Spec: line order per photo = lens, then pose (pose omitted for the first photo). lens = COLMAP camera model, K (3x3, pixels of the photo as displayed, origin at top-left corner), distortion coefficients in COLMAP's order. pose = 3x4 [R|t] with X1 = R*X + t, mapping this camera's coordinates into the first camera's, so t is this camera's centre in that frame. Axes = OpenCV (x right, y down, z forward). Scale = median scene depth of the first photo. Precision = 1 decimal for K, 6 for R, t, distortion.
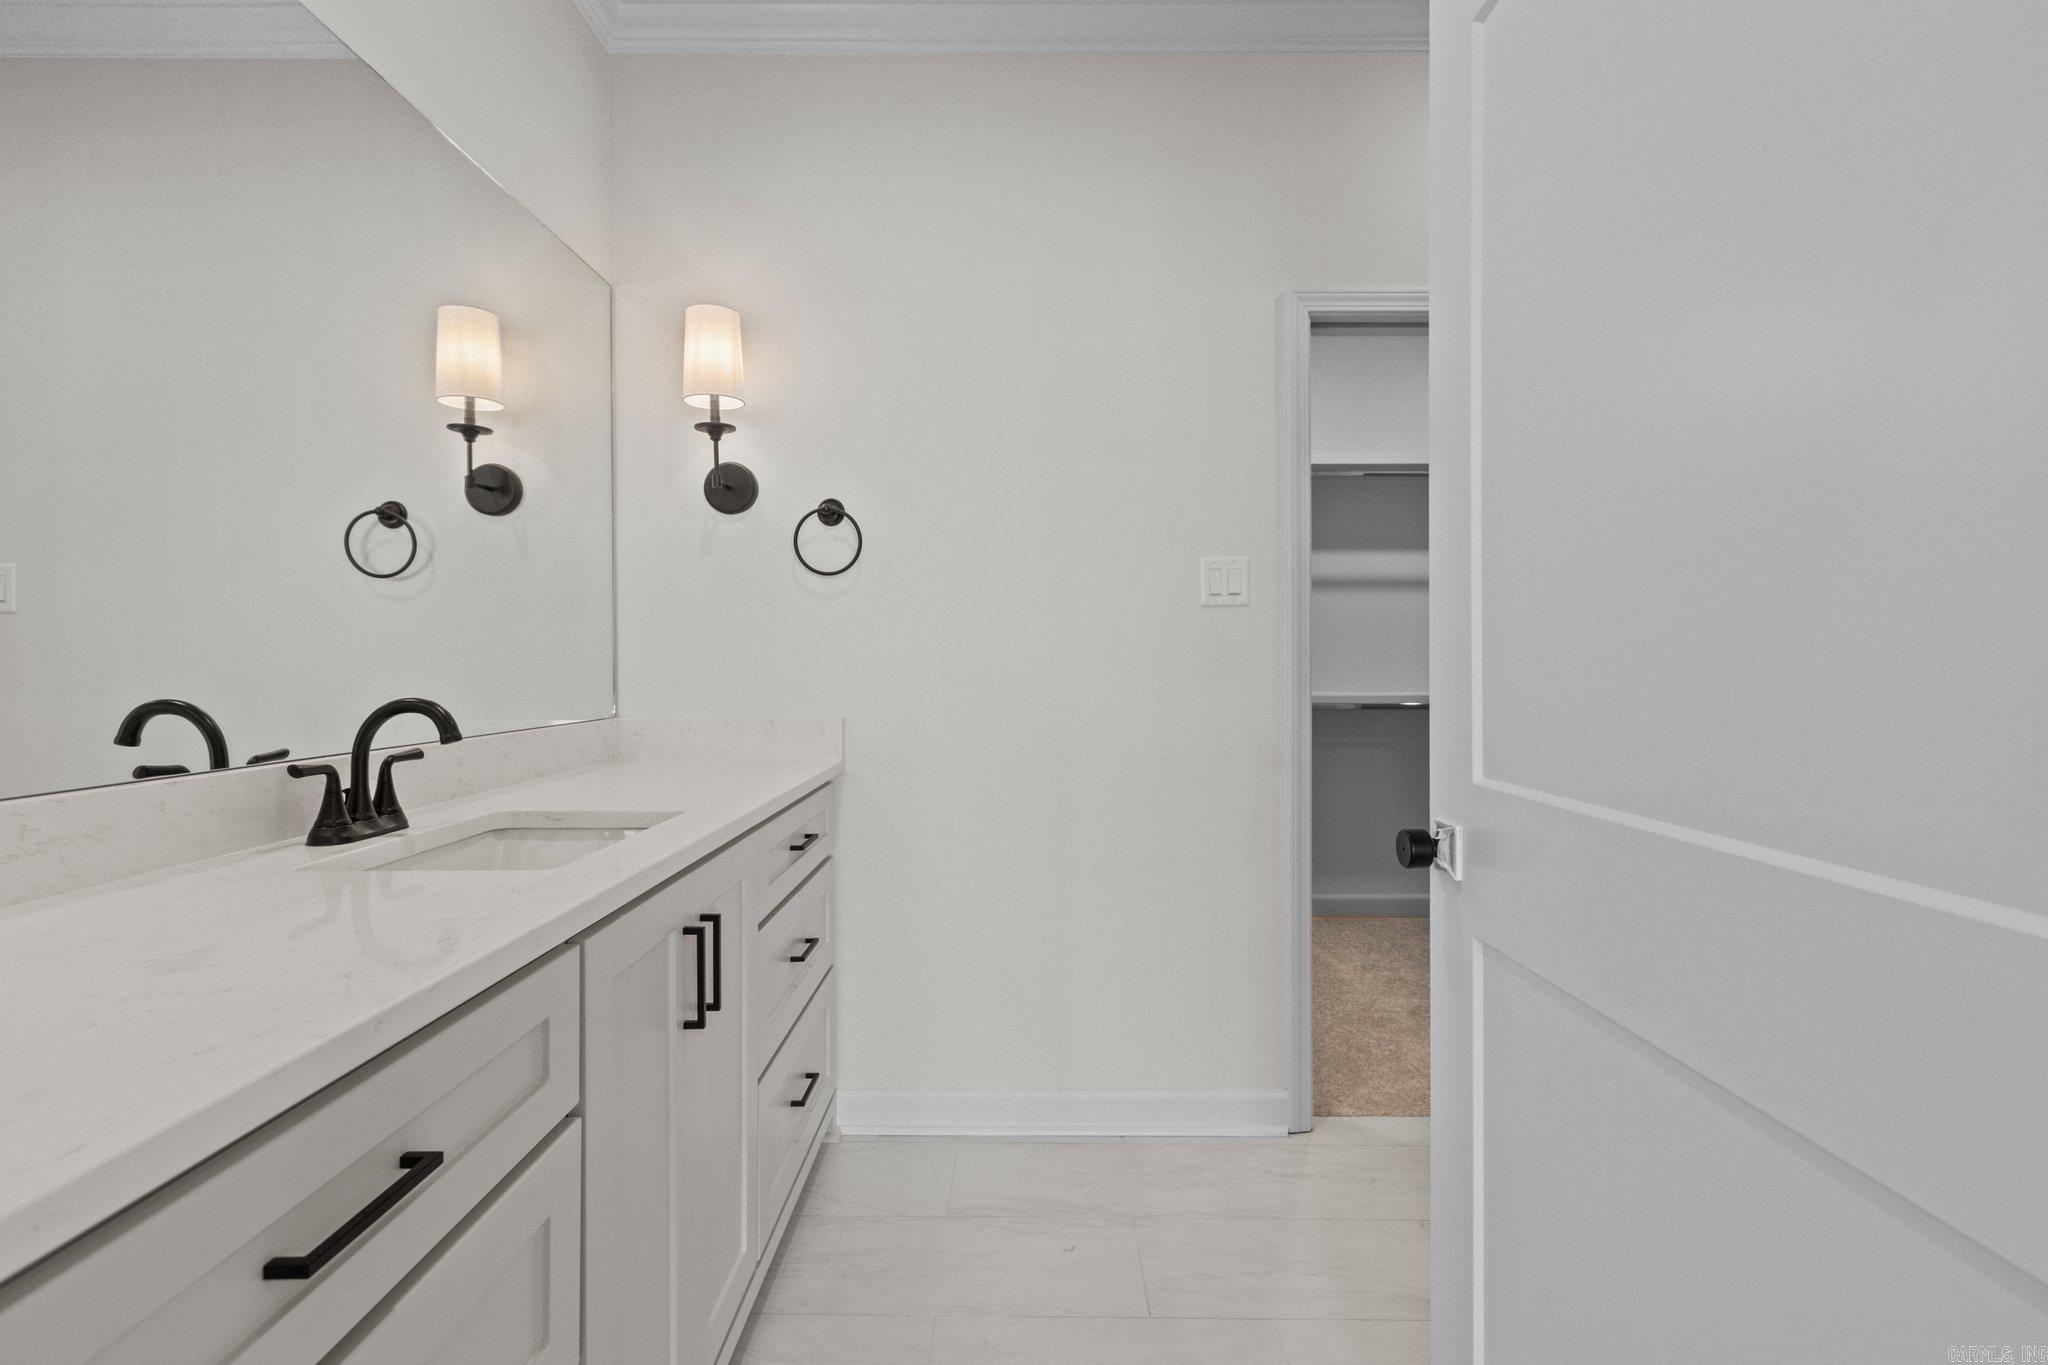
lens RADIAL K [[941.0, 0, 1019.6], [0, 941.0, 675.7], [0, 0, 1]] dist [0.002188, 0.000202]
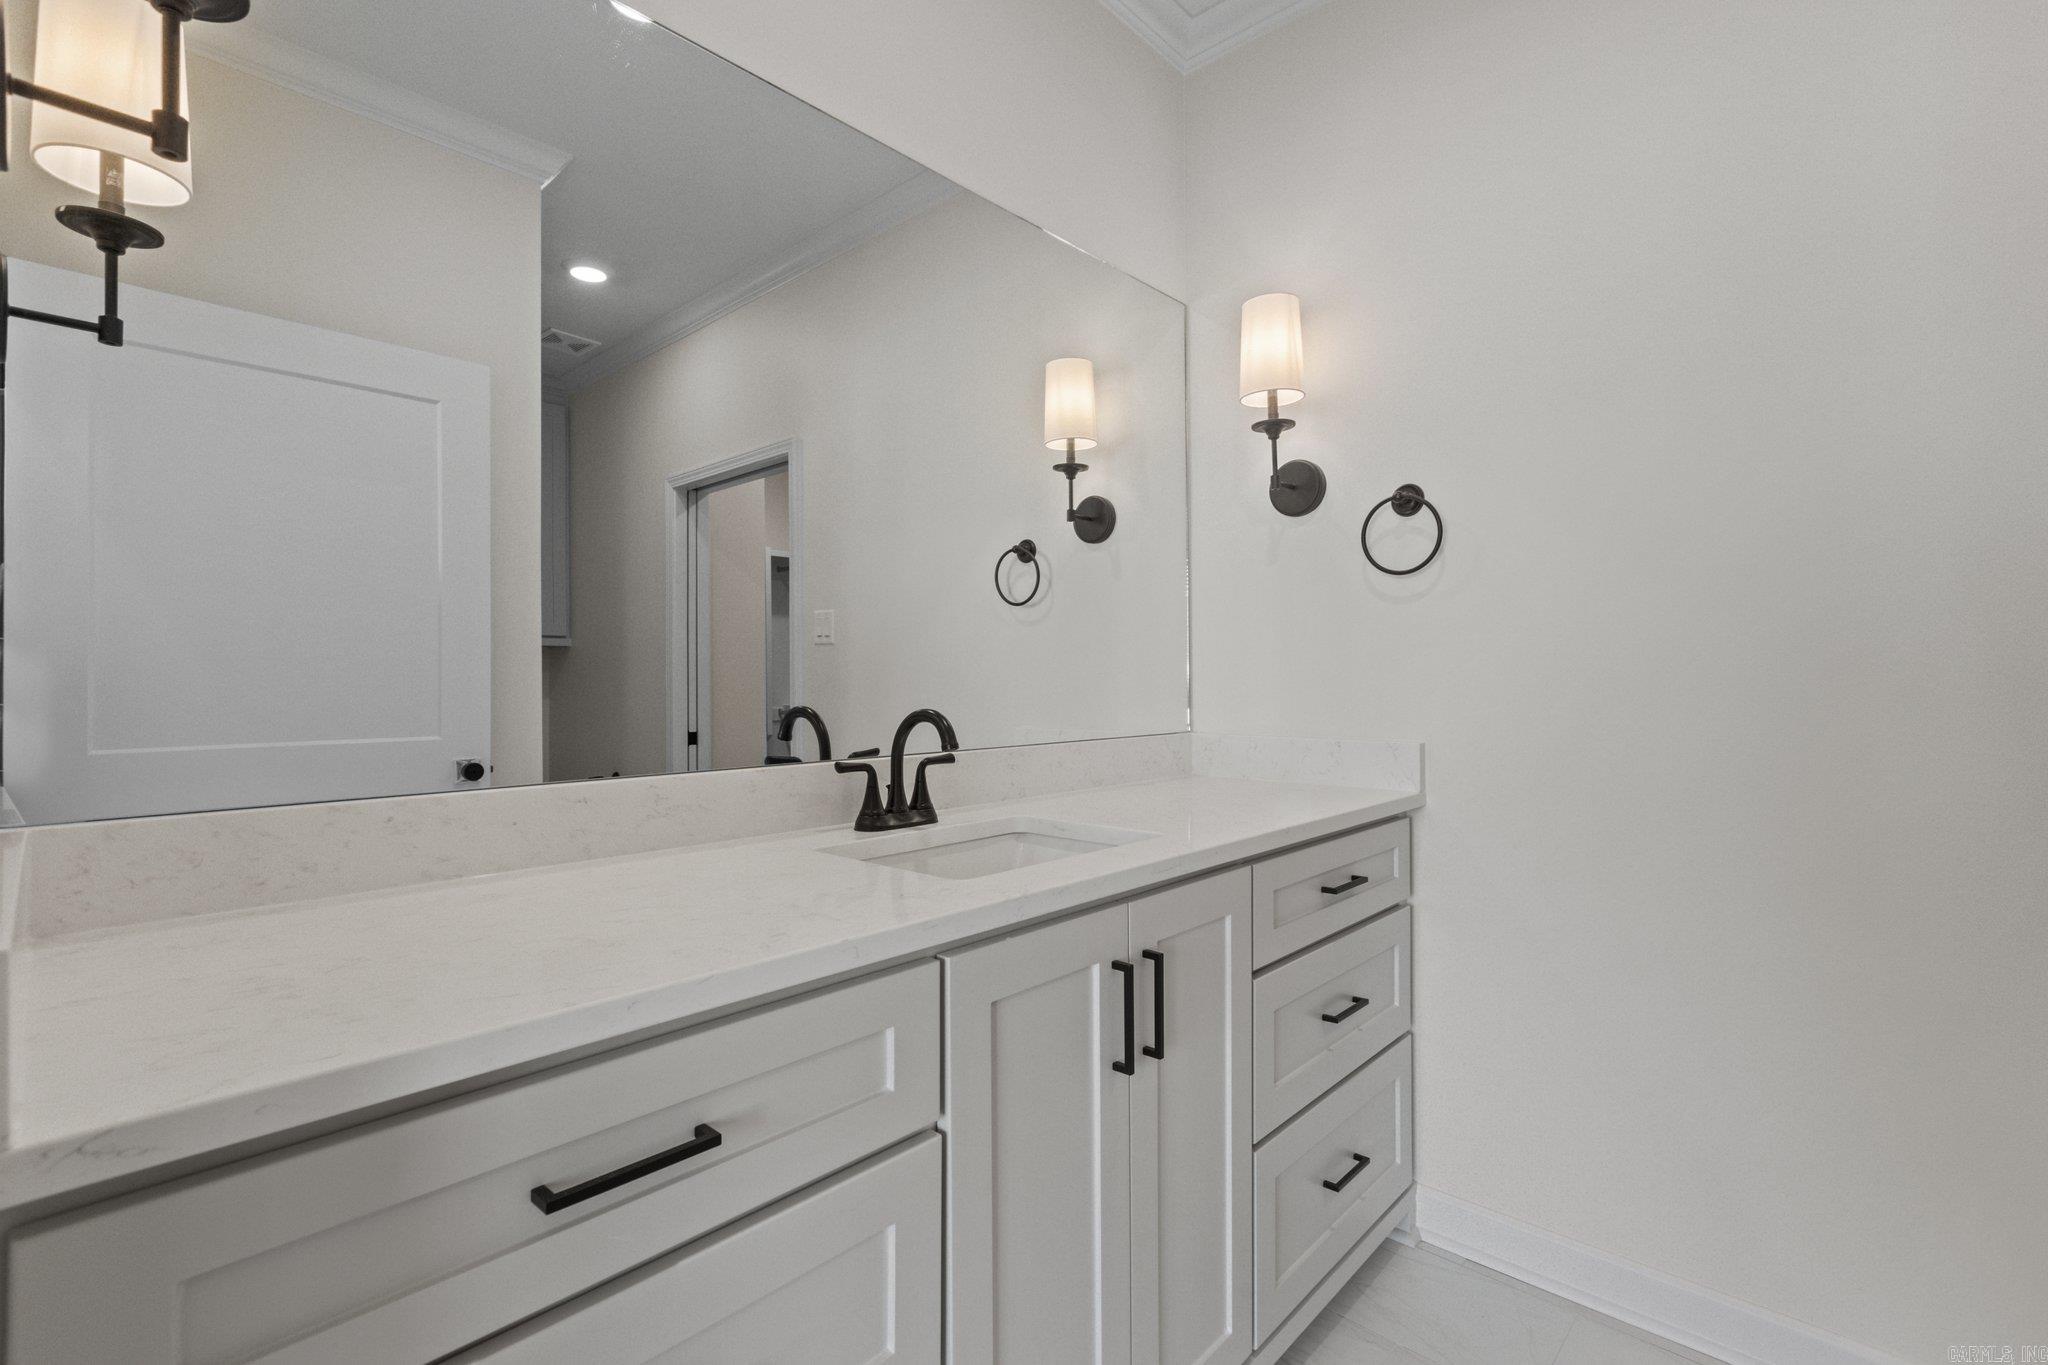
lens RADIAL K [[935.1, 0, 1019.1], [0, 935.1, 684.9], [0, 0, 1]] dist [0.000558, 0.000103]
pose [[0.735772, 0.002505, -0.677225, 0.120183], [-0.006824, 0.999970, -0.003714, -0.001148], [0.677195, 0.007354, 0.735767, 0.150439]]
